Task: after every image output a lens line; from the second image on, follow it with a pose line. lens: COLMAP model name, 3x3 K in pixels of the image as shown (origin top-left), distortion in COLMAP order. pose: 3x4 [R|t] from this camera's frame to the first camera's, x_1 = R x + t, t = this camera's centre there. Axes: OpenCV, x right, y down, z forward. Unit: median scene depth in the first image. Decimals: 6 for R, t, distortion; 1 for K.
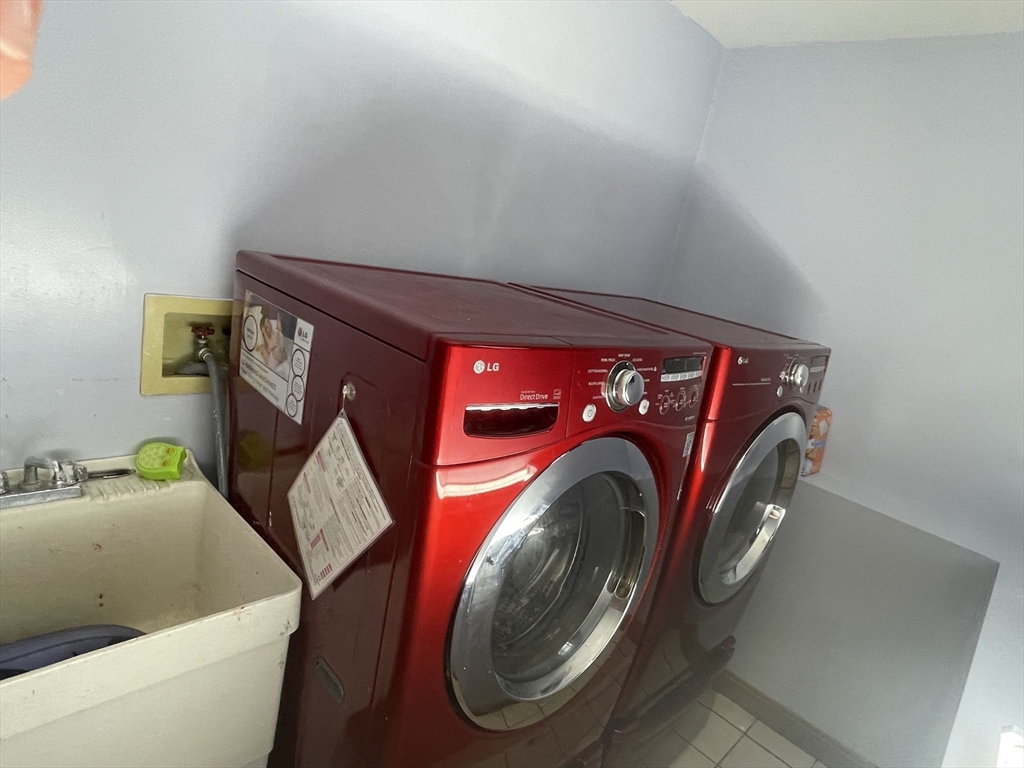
lens RADIAL K [[599.0, 0, 512.0], [0, 599.0, 384.0], [0, 0, 1]] dist [-0.001173, -0.000108]
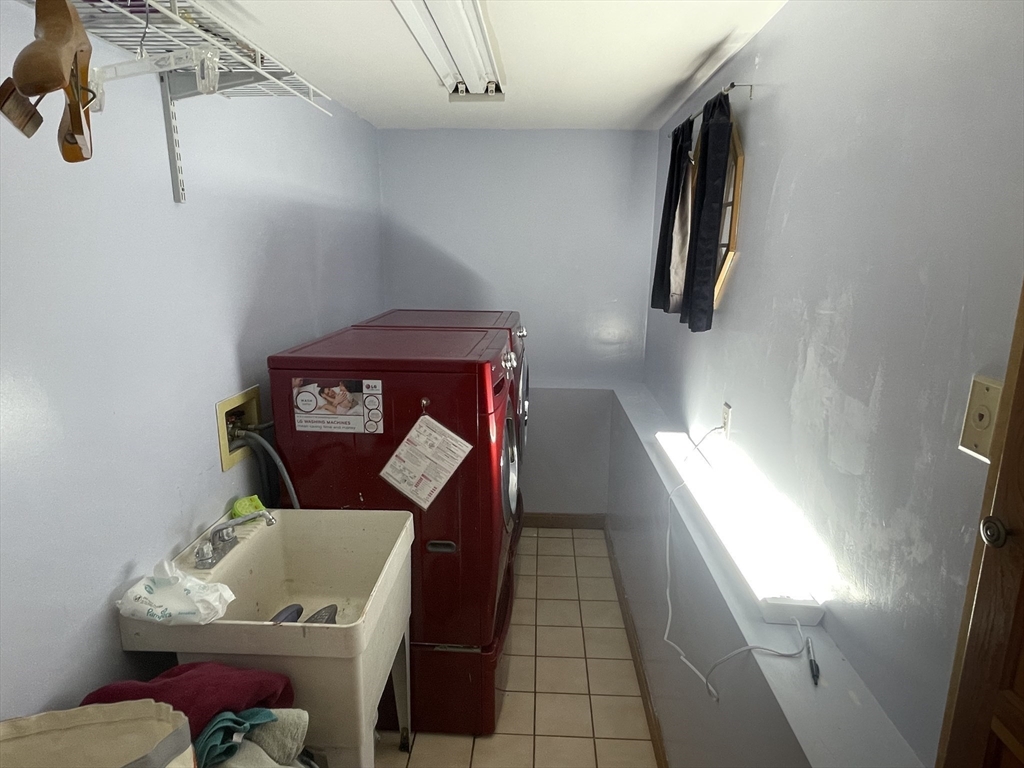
lens RADIAL K [[599.0, 0, 512.0], [0, 599.0, 384.0], [0, 0, 1]] dist [-0.001173, -0.000108]
pose [[0.738663, -0.330550, 0.587464, -1.141957], [0.301544, 0.941484, 0.150593, -0.245444], [-0.602867, 0.065909, 0.795115, -0.769221]]
